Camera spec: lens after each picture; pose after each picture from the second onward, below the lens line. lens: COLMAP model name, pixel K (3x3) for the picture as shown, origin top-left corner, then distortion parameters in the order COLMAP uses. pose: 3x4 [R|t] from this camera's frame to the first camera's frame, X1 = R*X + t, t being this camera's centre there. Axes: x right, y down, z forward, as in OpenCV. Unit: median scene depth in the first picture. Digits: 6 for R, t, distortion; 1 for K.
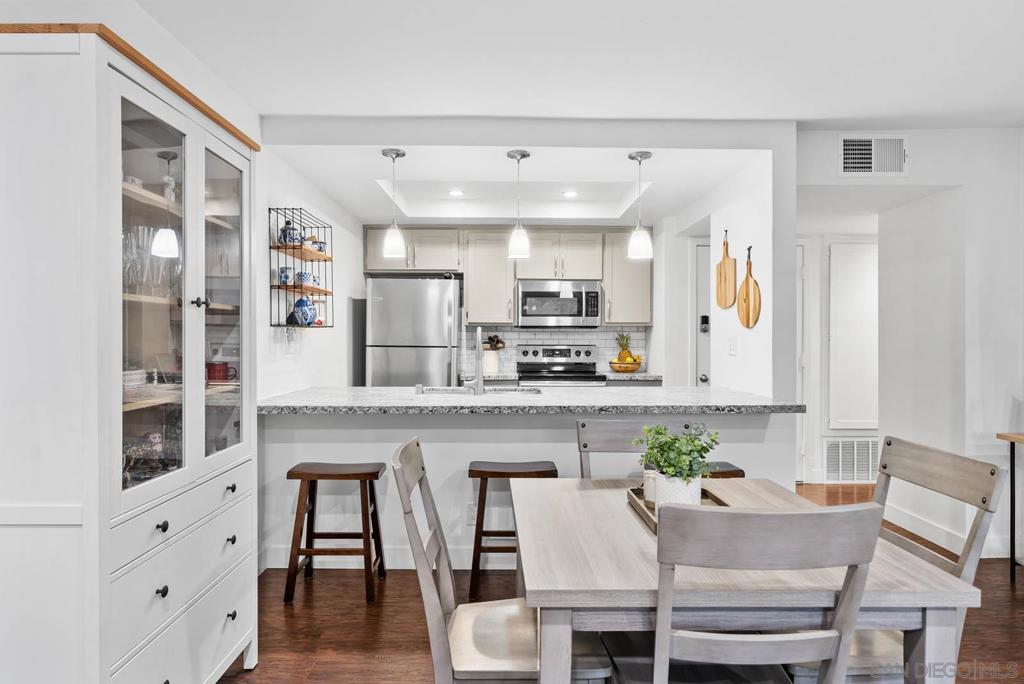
lens RADIAL K [[595.9, 0, 505.8], [0, 595.9, 340.9], [0, 0, 1]] dist [-0.009816, -0.001788]
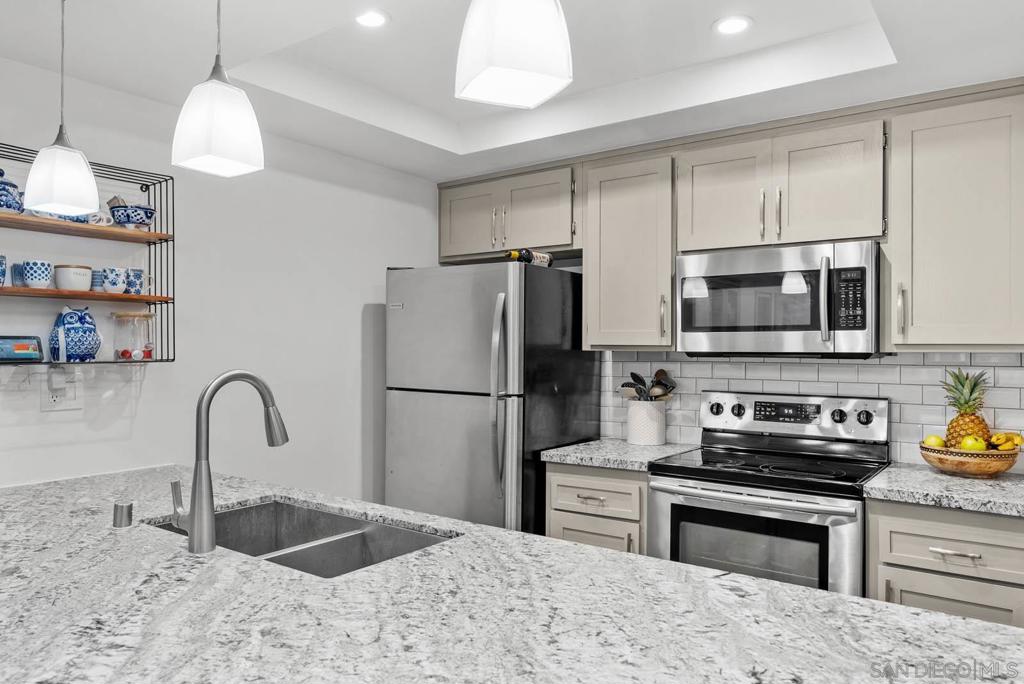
lens RADIAL K [[693.9, 0, 510.2], [0, 693.9, 347.3], [0, 0, 1]] dist [0.005106, 0.003907]
pose [[0.797374, -0.000118, -0.603485, 0.263844], [-0.007429, 0.999922, -0.010010, -0.024265], [0.603440, 0.012465, 0.797311, 0.522819]]
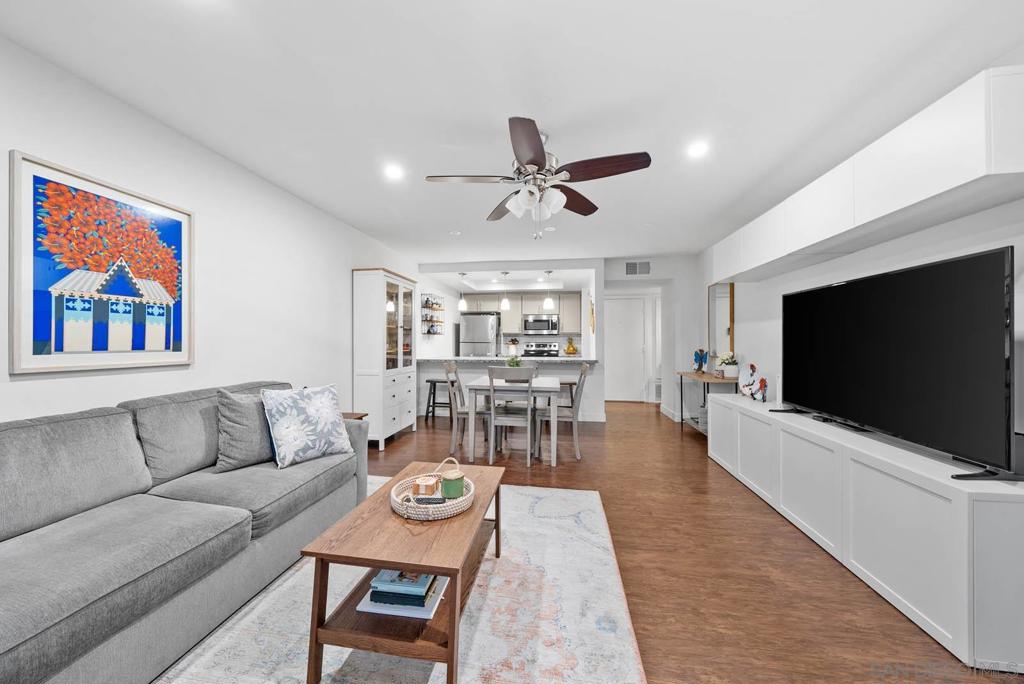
lens RADIAL K [[358.9, 0, 510.9], [0, 358.9, 340.8], [0, 0, 1]] dist [-0.004840, -0.000079]
pose [[0.988788, -0.003568, -0.149284, 0.200907], [0.001596, 0.999910, -0.013326, 0.021797], [0.149318, 0.012938, 0.988705, -0.451587]]
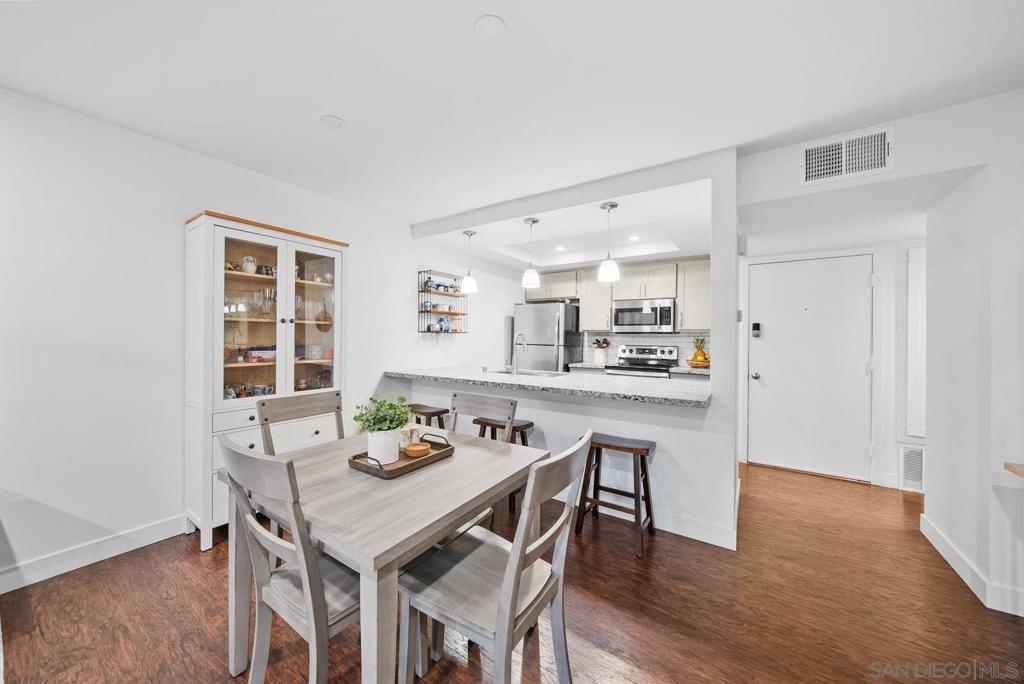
lens RADIAL K [[358.9, 0, 510.7], [0, 358.9, 339.2], [0, 0, 1]] dist [-0.004840, -0.000079]
pose [[0.823818, 0.008495, -0.566791, 0.340007], [-0.013117, 0.999906, -0.004079, -0.000998], [0.566703, 0.010795, 0.823851, 0.136434]]
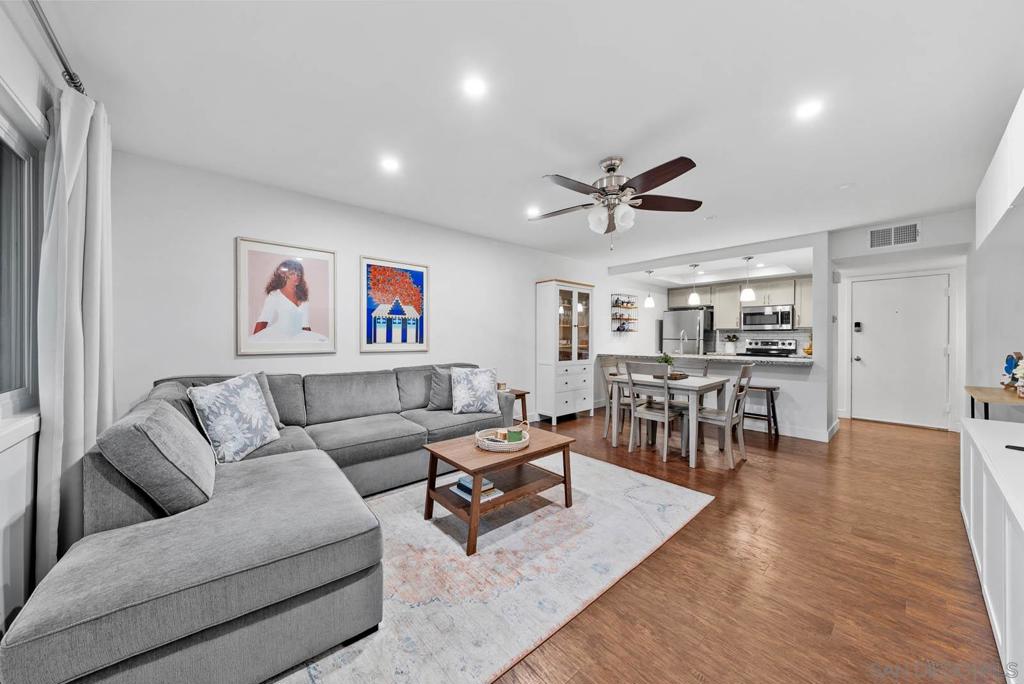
lens RADIAL K [[358.9, 0, 505.0], [0, 358.9, 340.4], [0, 0, 1]] dist [-0.004840, -0.000079]
pose [[0.650835, 0.005086, -0.759202, 0.461213], [-0.008368, 0.999965, -0.000474, 0.020050], [0.759173, 0.006662, 0.650855, -0.458963]]
